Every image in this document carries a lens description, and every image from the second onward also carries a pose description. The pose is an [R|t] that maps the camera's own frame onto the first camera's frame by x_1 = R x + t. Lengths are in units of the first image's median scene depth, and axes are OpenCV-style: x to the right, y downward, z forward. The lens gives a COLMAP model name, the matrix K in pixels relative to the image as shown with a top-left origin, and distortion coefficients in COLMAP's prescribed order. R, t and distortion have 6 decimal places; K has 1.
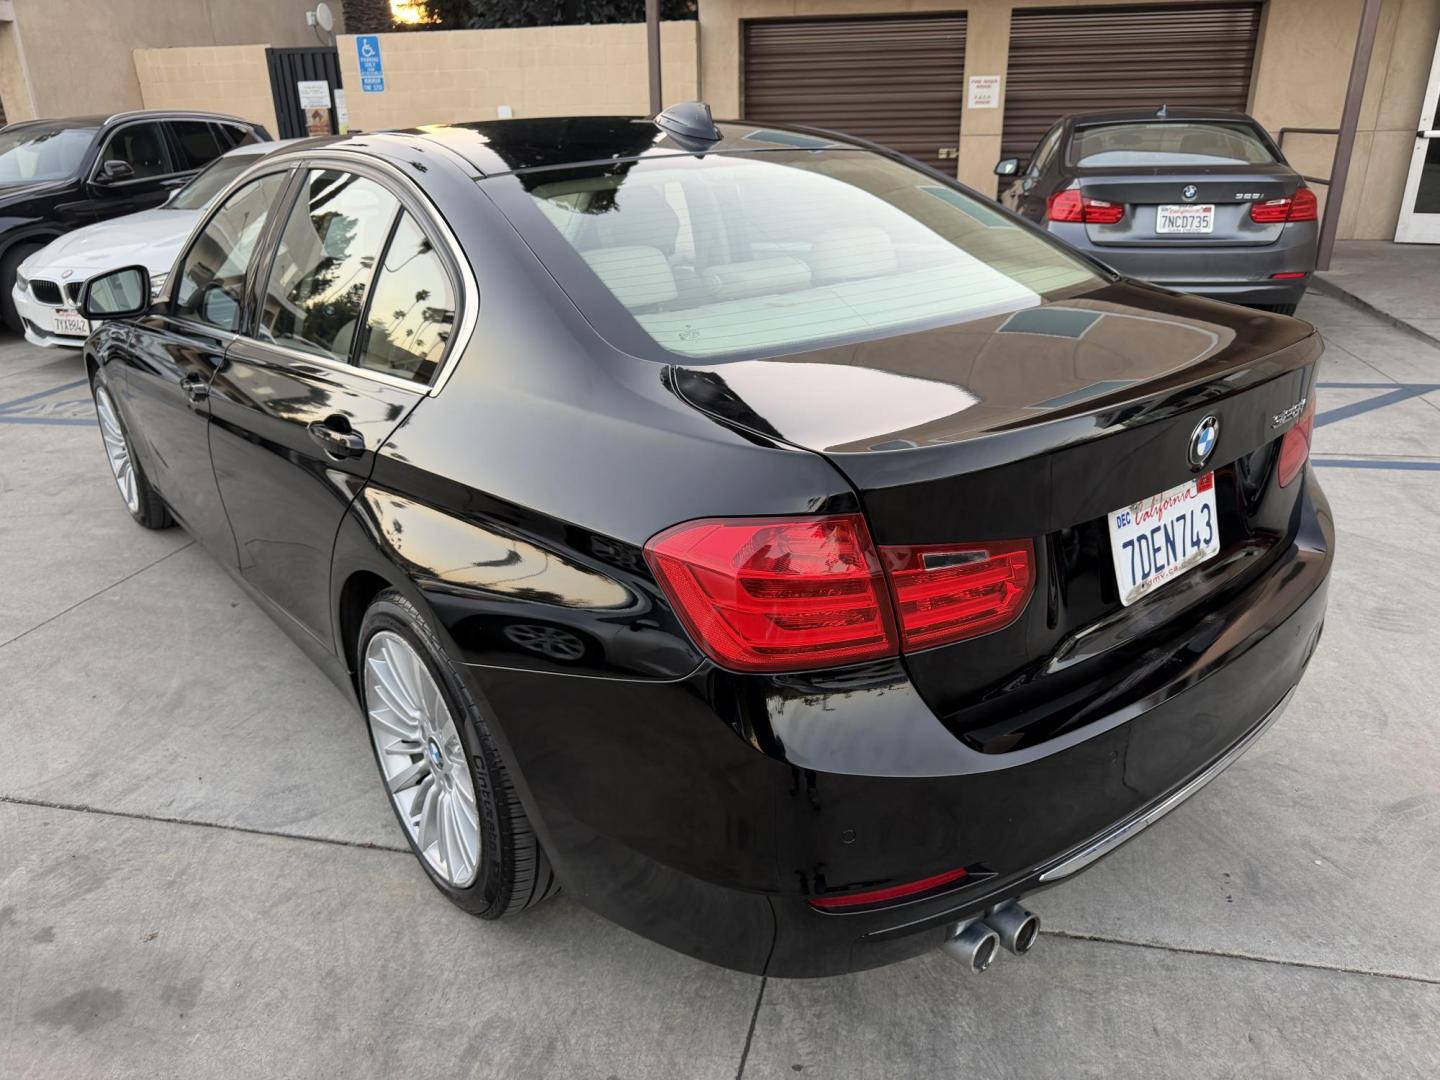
lens RADIAL K [[1028.6, 0, 720.0], [0, 1028.6, 540.0], [0, 0, 1]] dist [-0.001708, -0.000178]
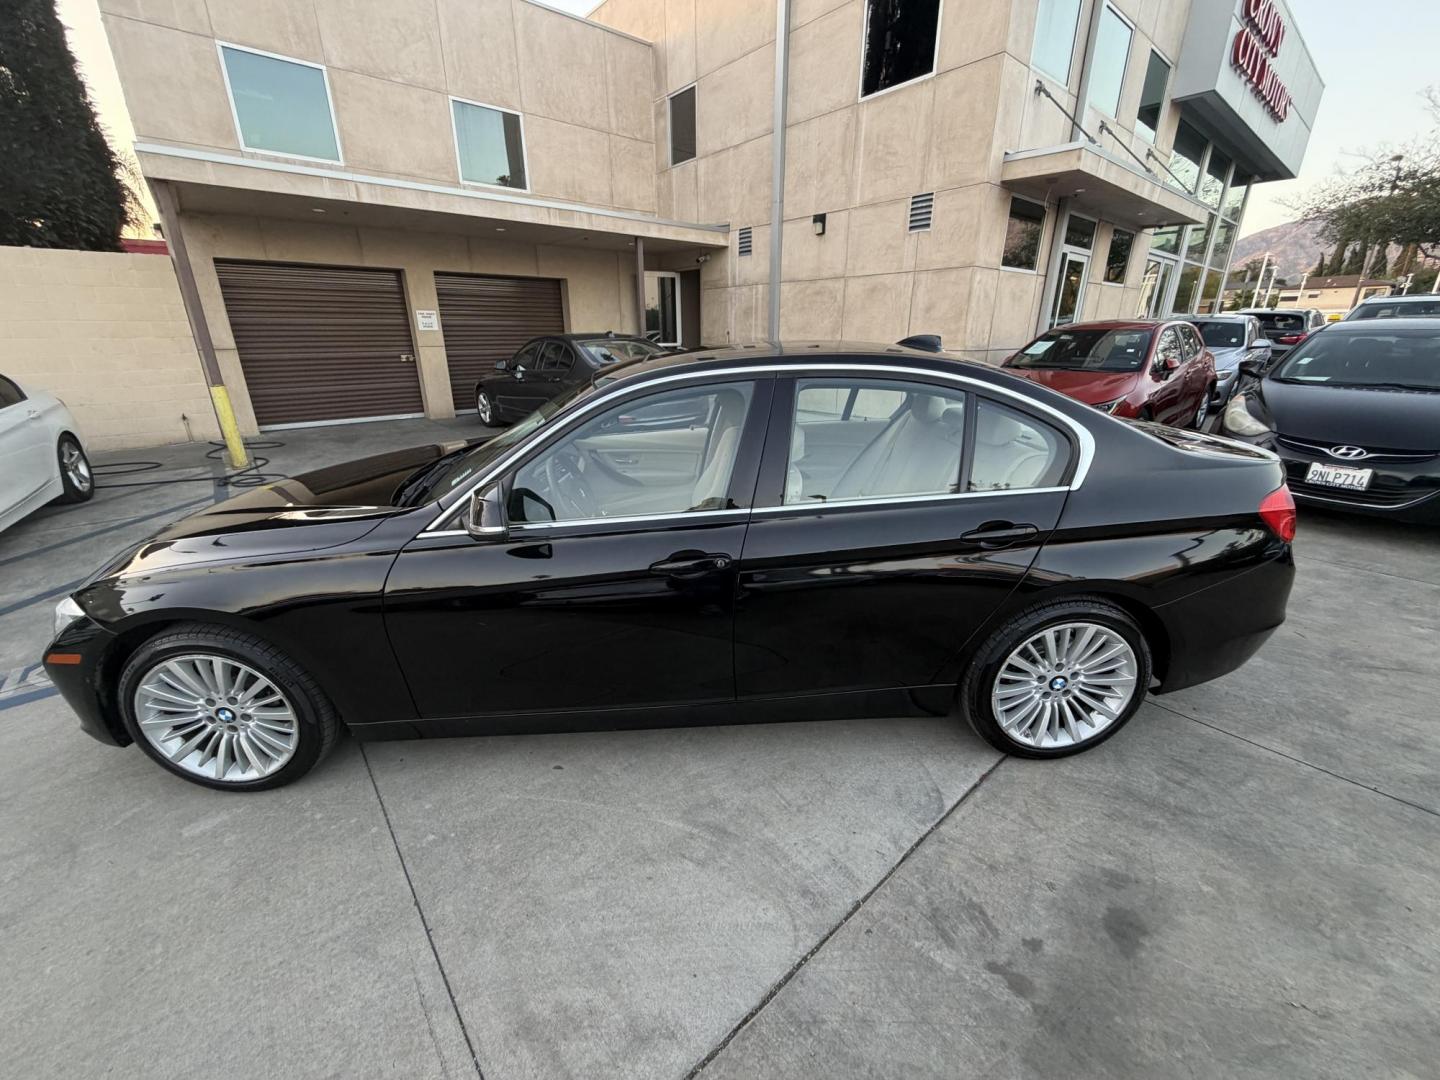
lens RADIAL K [[573.6, 0, 716.5], [0, 573.6, 539.3], [0, 0, 1]] dist [0.000243, -0.000252]
pose [[0.599717, -0.258007, 0.757477, -0.645659], [0.293275, 0.951598, 0.091933, -0.150248], [-0.744533, 0.167015, 0.646357, 0.353990]]
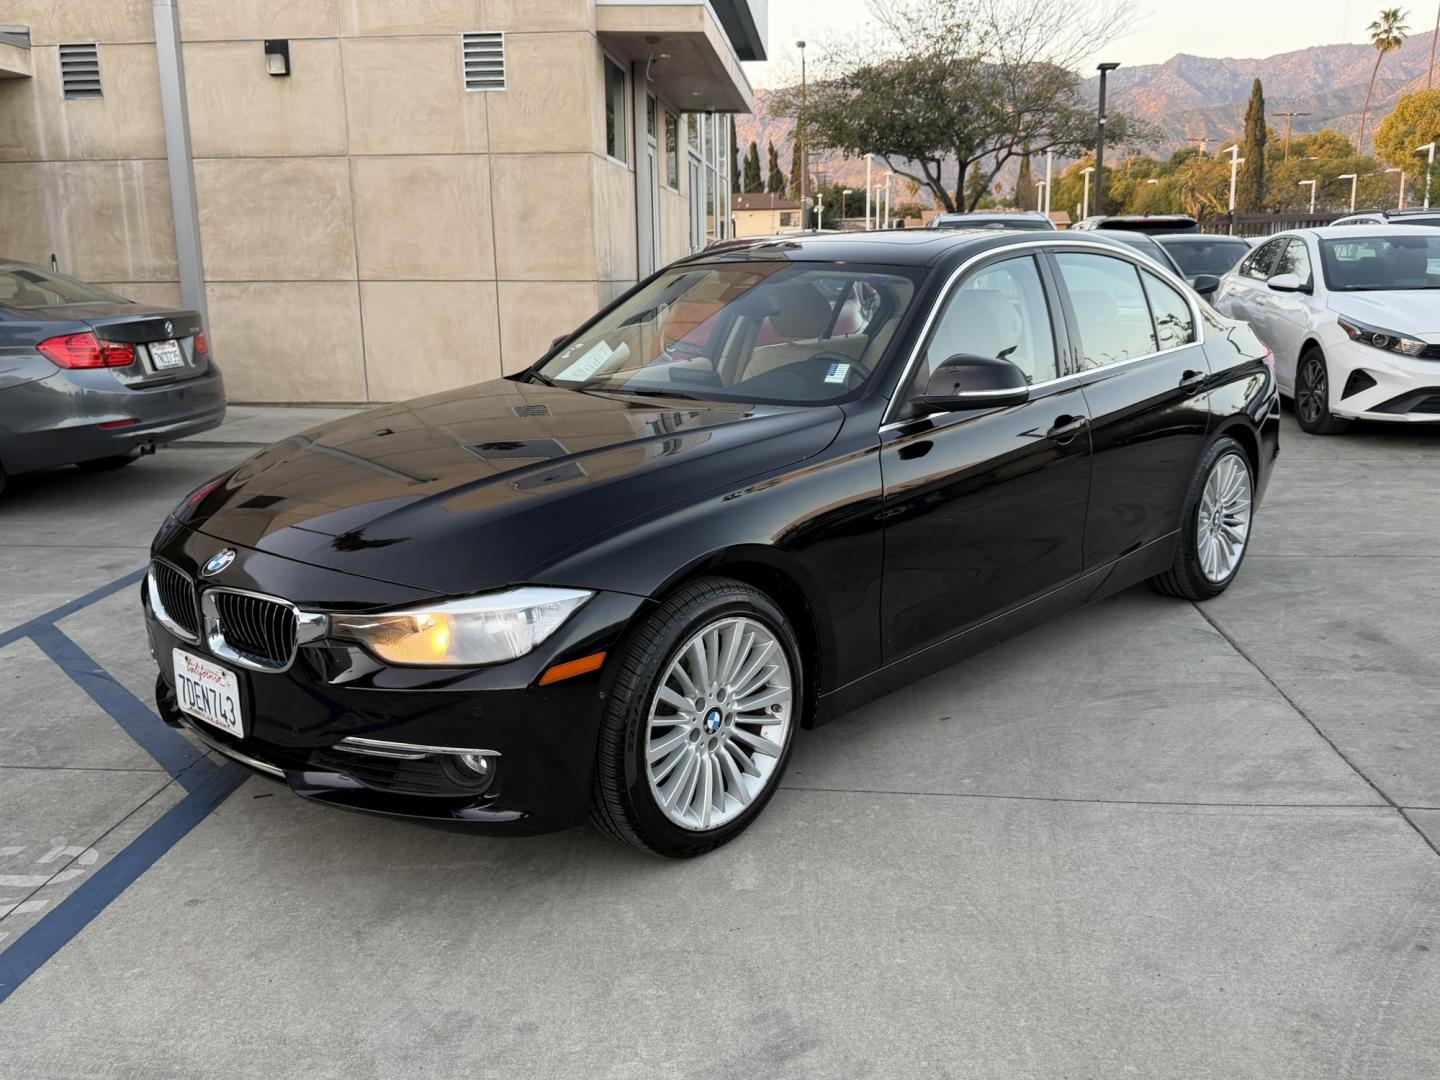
lens RADIAL K [[1236.2, 0, 720.0], [0, 1236.2, 540.0], [0, 0, 1]] dist [0.101993, -0.161296]
pose [[-0.131325, -0.192937, 0.972383, -1.238509], [0.384498, 0.894182, 0.229348, -0.341488], [-0.913737, 0.403998, -0.043244, 0.968687]]
